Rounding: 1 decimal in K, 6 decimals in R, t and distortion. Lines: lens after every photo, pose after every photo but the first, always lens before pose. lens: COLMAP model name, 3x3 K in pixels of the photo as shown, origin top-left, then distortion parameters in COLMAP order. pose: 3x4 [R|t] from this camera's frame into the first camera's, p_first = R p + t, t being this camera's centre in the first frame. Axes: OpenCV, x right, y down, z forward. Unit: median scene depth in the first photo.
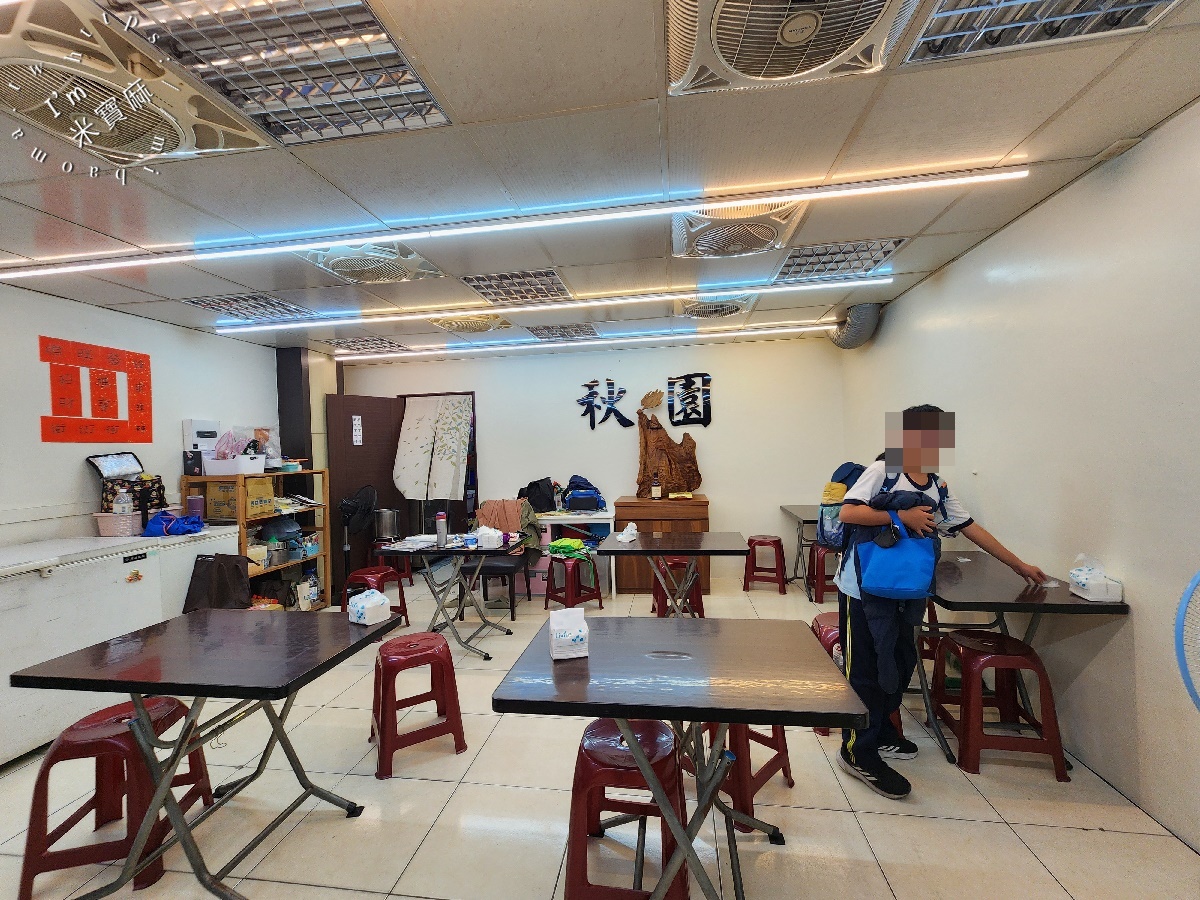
lens RADIAL K [[483.1, 0, 601.1], [0, 483.1, 449.4], [0, 0, 1]] dist [-0.000293, -0.000005]
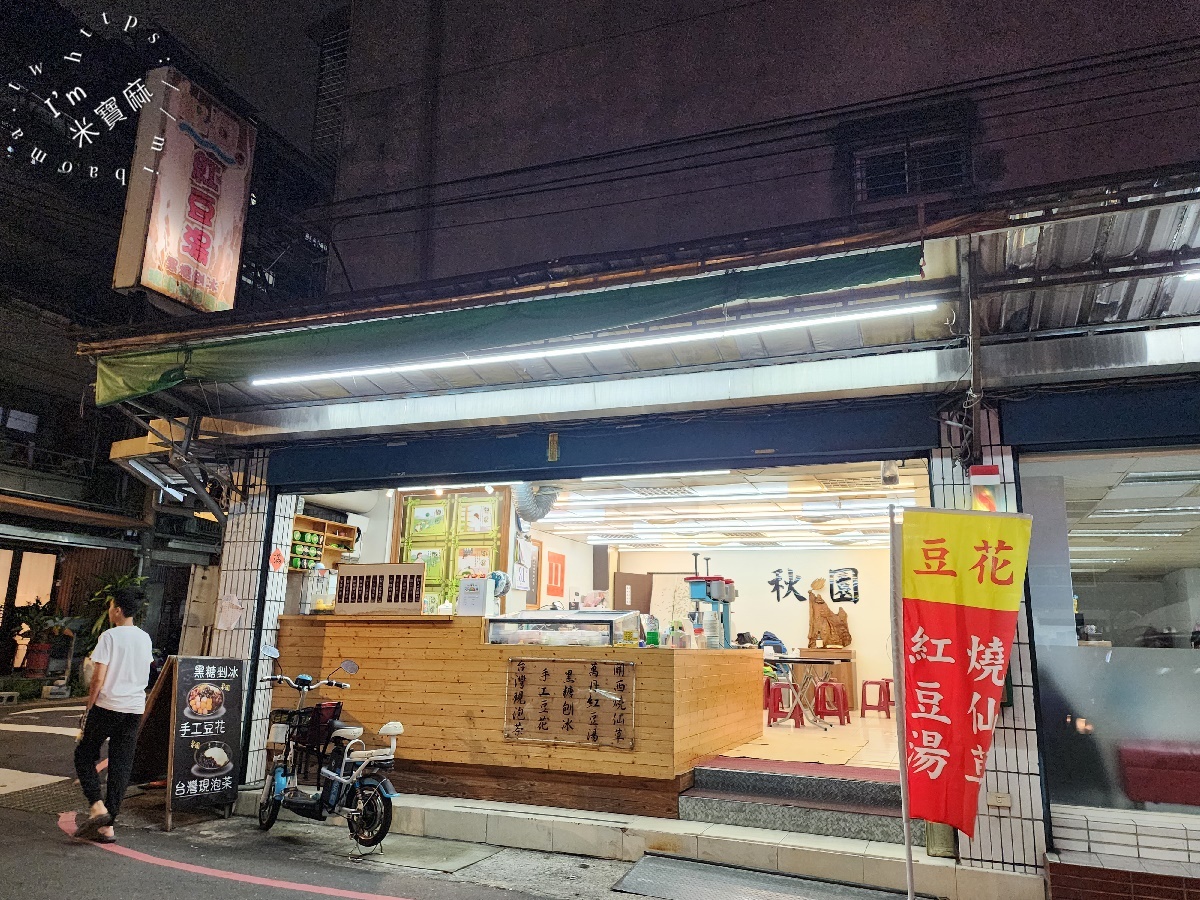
lens RADIAL K [[813.4, 0, 604.6], [0, 813.4, 446.9], [0, 0, 1]] dist [-0.003871, -0.000323]
pose [[0.975913, 0.008925, -0.217975, 0.002669], [-0.056709, 0.975194, -0.213965, 0.062931], [0.210659, 0.221173, 0.952211, -1.682095]]
